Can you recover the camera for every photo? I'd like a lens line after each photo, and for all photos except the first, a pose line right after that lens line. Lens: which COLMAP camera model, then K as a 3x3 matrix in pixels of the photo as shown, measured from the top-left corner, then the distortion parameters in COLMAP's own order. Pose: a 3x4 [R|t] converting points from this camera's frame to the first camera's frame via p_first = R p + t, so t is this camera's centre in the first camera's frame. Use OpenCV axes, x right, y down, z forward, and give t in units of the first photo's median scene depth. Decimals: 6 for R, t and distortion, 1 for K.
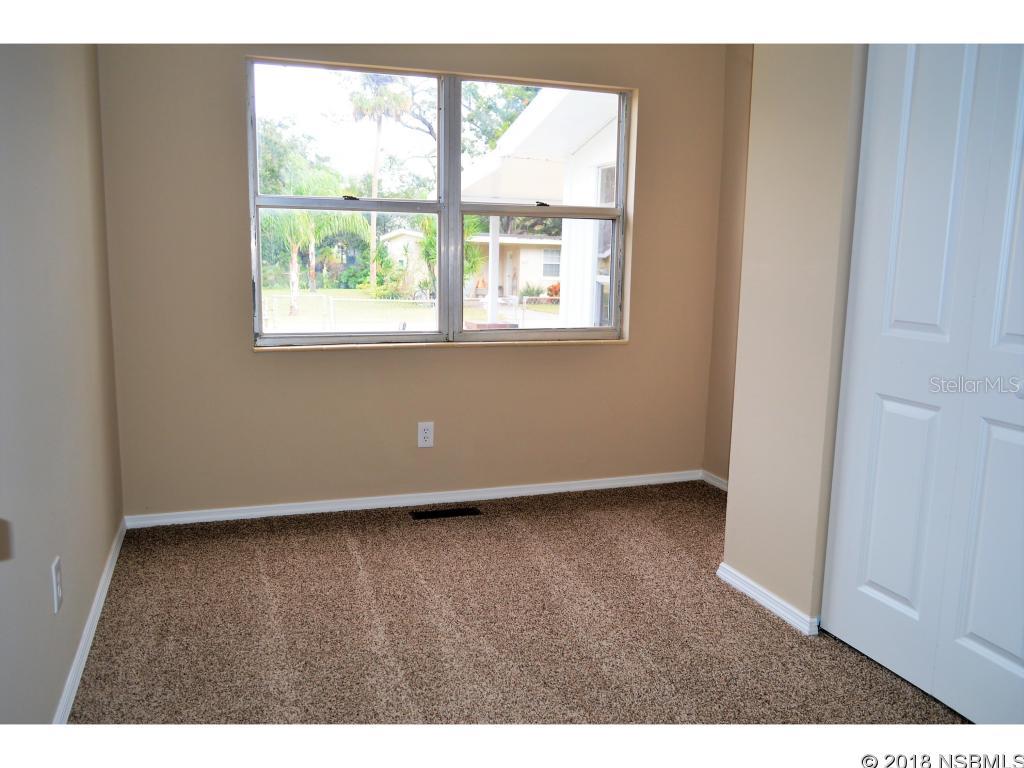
lens RADIAL K [[821.2, 0, 508.4], [0, 821.2, 387.1], [0, 0, 1]] dist [0.016199, -0.014030]
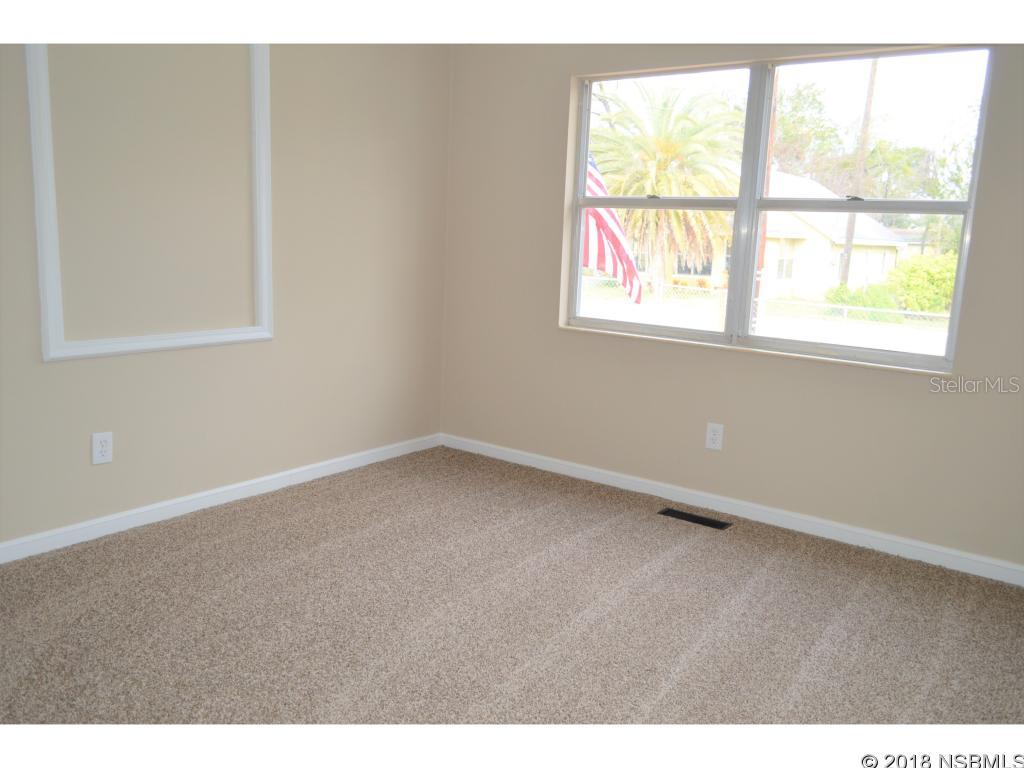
lens RADIAL K [[821.2, 0, 508.5], [0, 821.2, 380.2], [0, 0, 1]] dist [0.016199, -0.014030]
pose [[0.556464, 0.159596, -0.815400, 0.577428], [-0.175138, 0.981859, 0.072655, -0.037937], [0.812204, 0.102378, 0.574321, 0.243210]]
